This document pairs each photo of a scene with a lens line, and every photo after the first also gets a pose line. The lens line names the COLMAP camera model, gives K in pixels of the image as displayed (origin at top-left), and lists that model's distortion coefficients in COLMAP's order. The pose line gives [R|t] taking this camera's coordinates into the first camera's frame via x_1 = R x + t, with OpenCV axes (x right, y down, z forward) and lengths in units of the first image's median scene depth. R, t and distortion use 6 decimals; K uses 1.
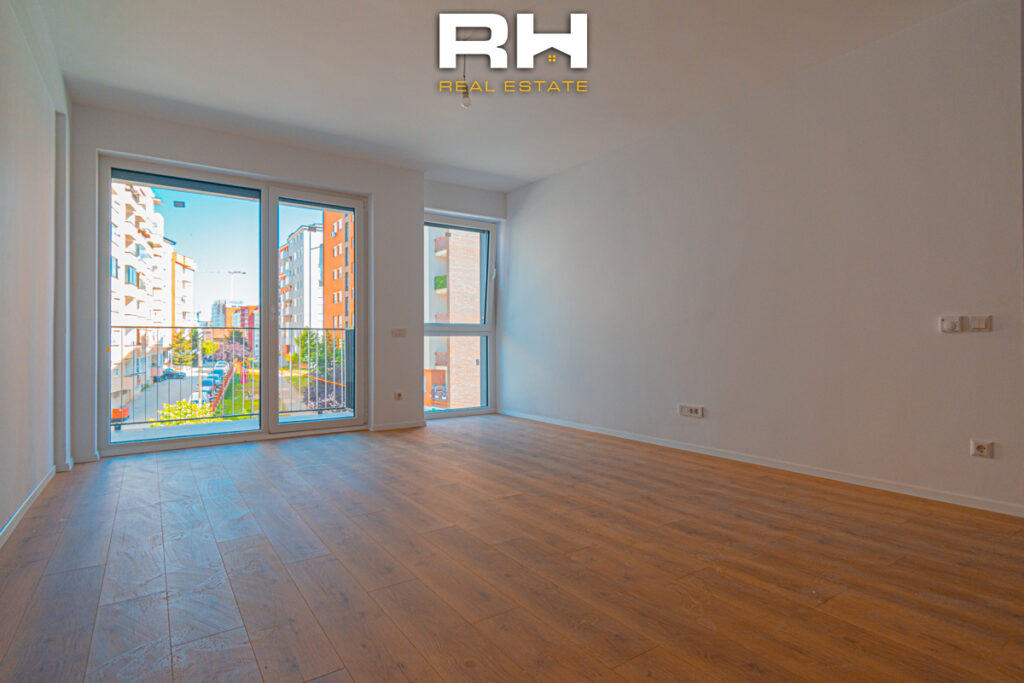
lens RADIAL K [[519.8, 0, 520.4], [0, 519.8, 338.3], [0, 0, 1]] dist [-0.006970, -0.000340]
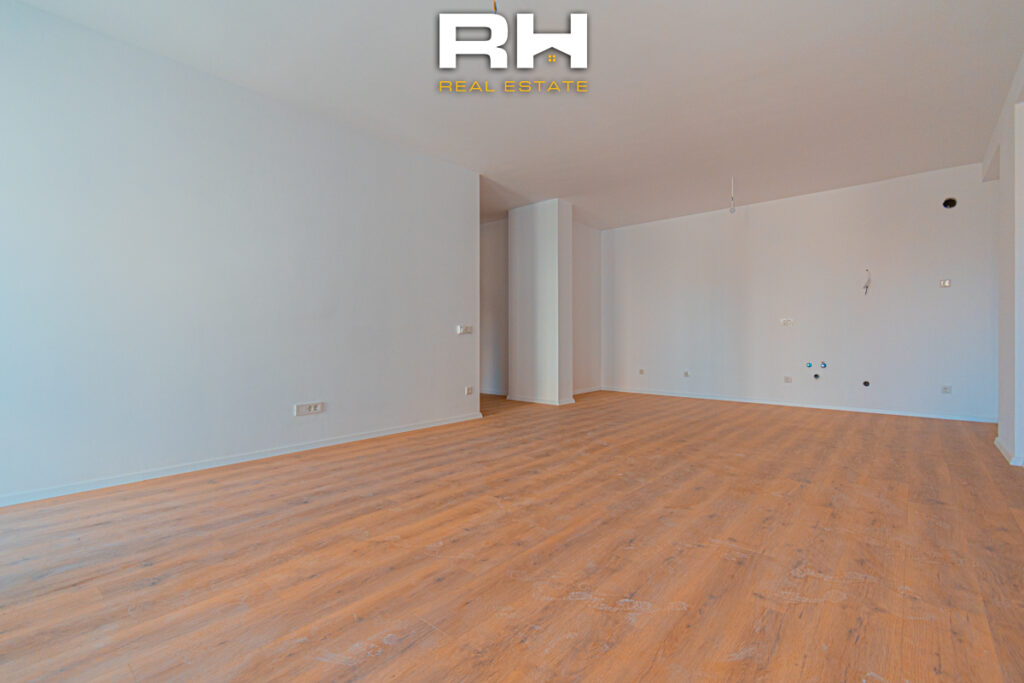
lens RADIAL K [[451.0, 0, 515.1], [0, 451.0, 342.5], [0, 0, 1]] dist [0.003745, 0.000128]
pose [[-0.238730, 0.002504, 0.971083, -0.578474], [-0.002101, 0.999993, -0.003095, 0.019962], [-0.971084, -0.002779, -0.238723, 0.837592]]
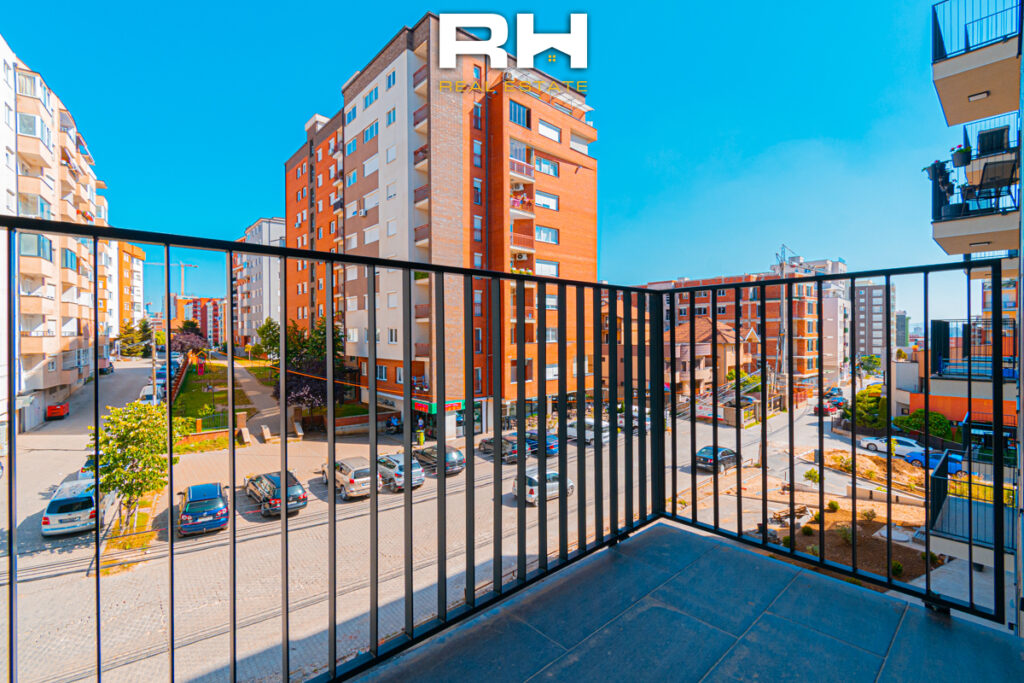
lens RADIAL K [[451.0, 0, 510.5], [0, 451.0, 336.7], [0, 0, 1]] dist [0.003745, 0.000128]
pose [[0.992675, 0.000547, 0.120813, -0.062078], [-0.002313, 0.999892, 0.014484, 0.001015], [-0.120792, -0.014658, 0.992570, 0.091263]]
